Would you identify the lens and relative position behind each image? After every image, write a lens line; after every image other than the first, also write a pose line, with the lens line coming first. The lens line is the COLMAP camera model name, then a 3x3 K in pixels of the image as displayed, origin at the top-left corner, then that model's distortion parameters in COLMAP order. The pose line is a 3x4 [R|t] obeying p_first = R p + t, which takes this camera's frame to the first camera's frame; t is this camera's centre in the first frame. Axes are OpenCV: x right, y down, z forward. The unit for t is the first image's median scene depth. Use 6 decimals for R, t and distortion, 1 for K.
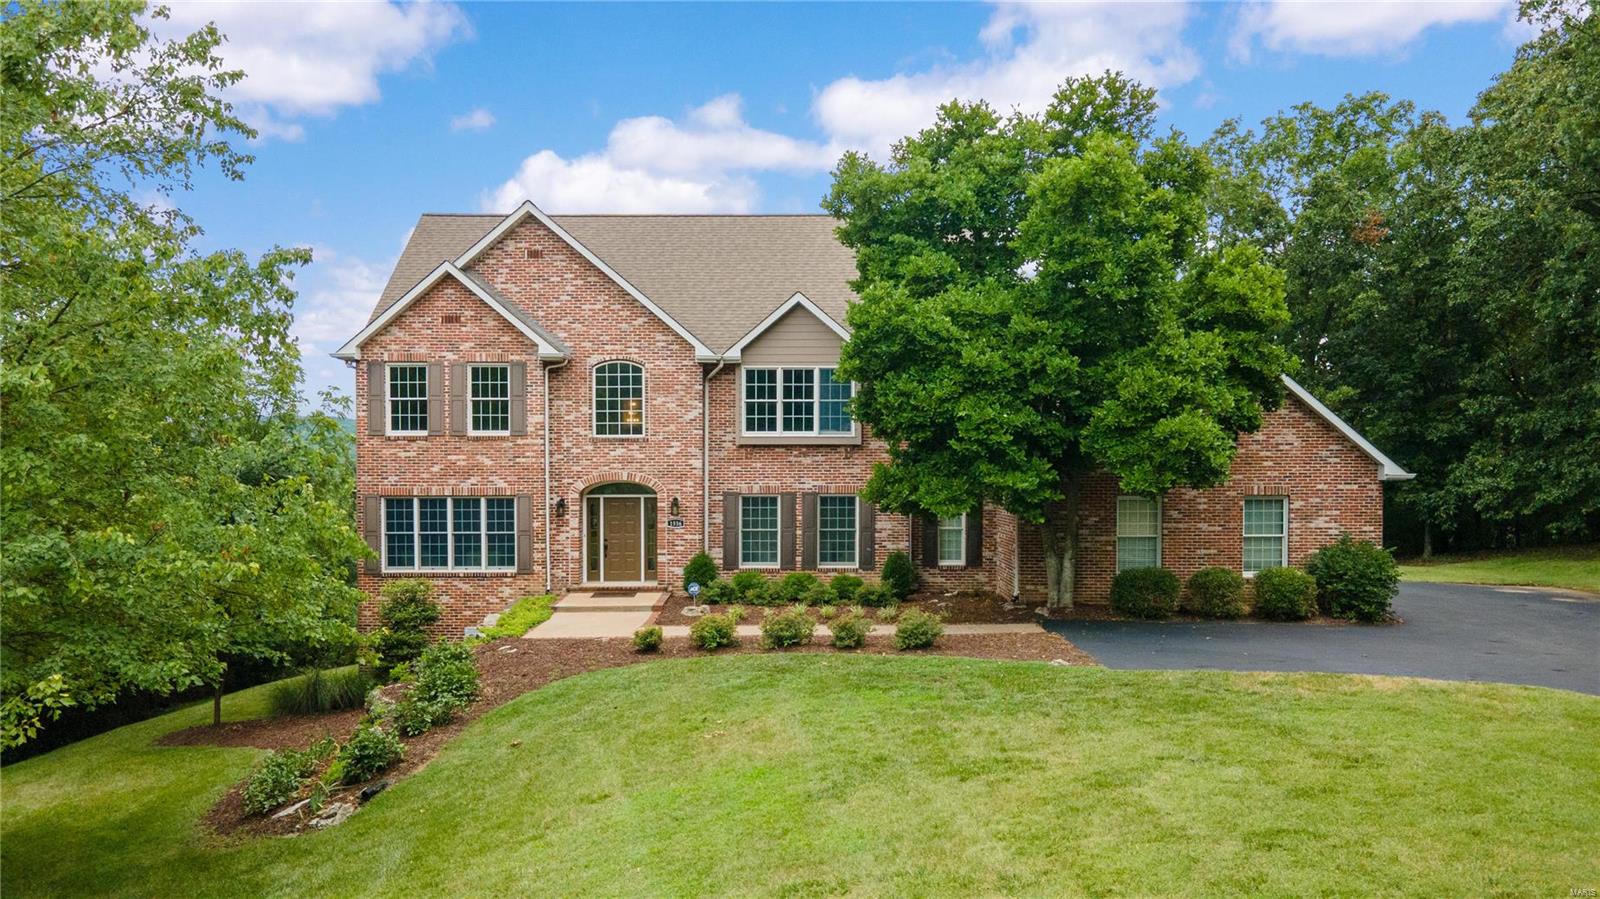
lens RADIAL K [[1147.3, 0, 808.5], [0, 1147.3, 481.4], [0, 0, 1]] dist [0.005010, 0.001975]
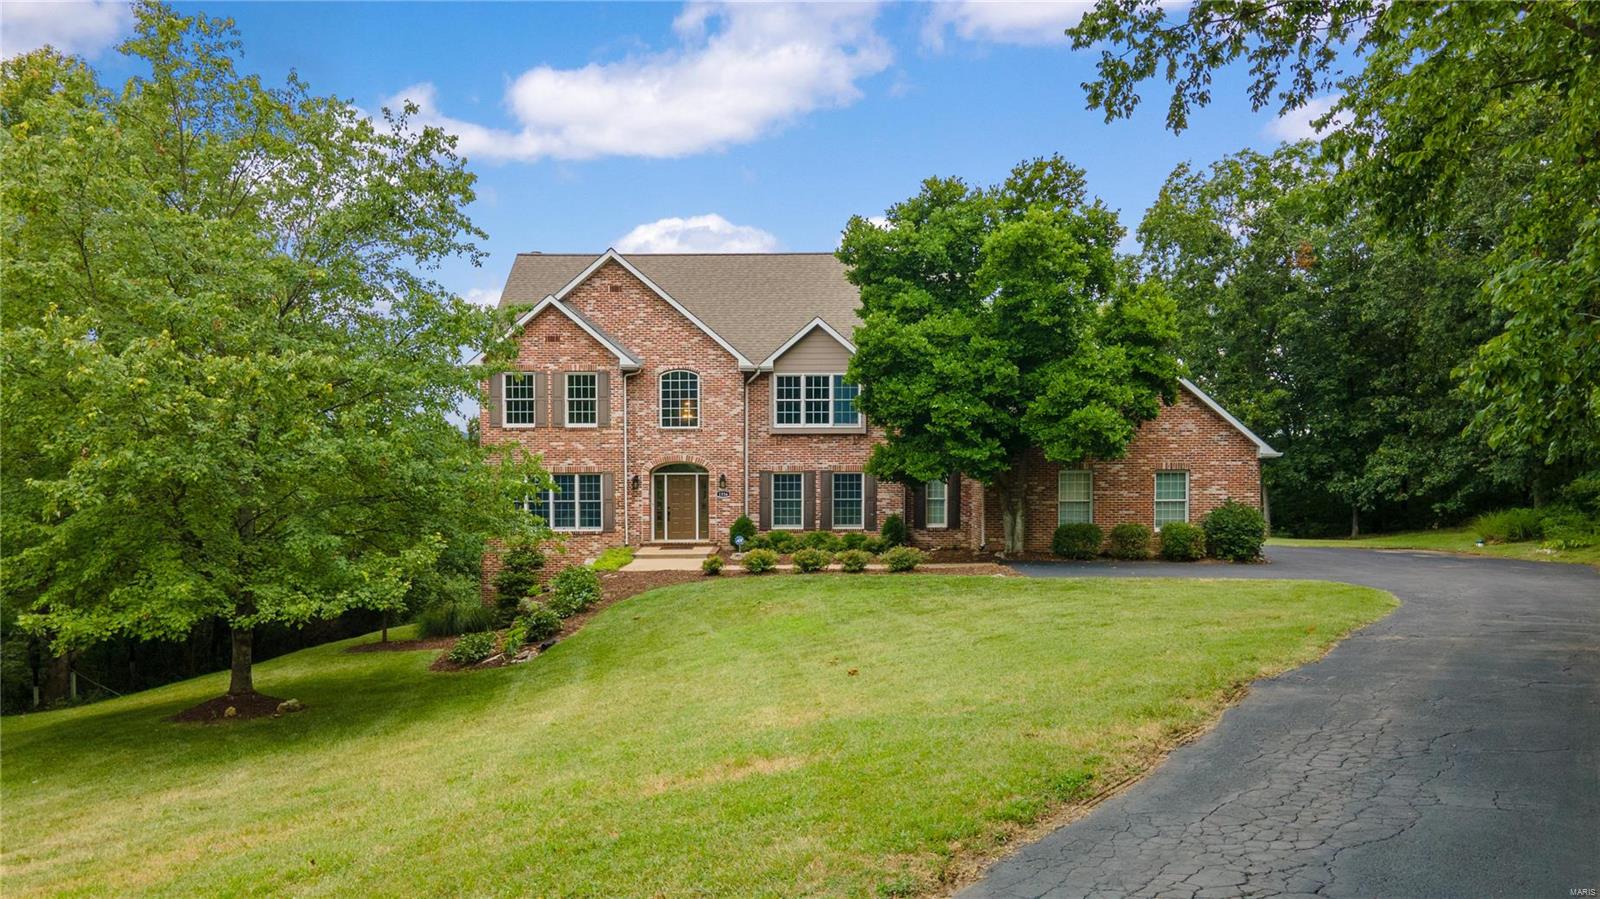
lens RADIAL K [[1159.0, 0, 800.0], [0, 1159.0, 449.5], [0, 0, 1]] dist [0.009997, -0.000005]
pose [[0.999802, -0.001727, -0.019805, -0.002769], [0.001008, 0.999342, -0.036246, 0.036173], [0.019855, 0.036218, 0.999147, -0.338306]]
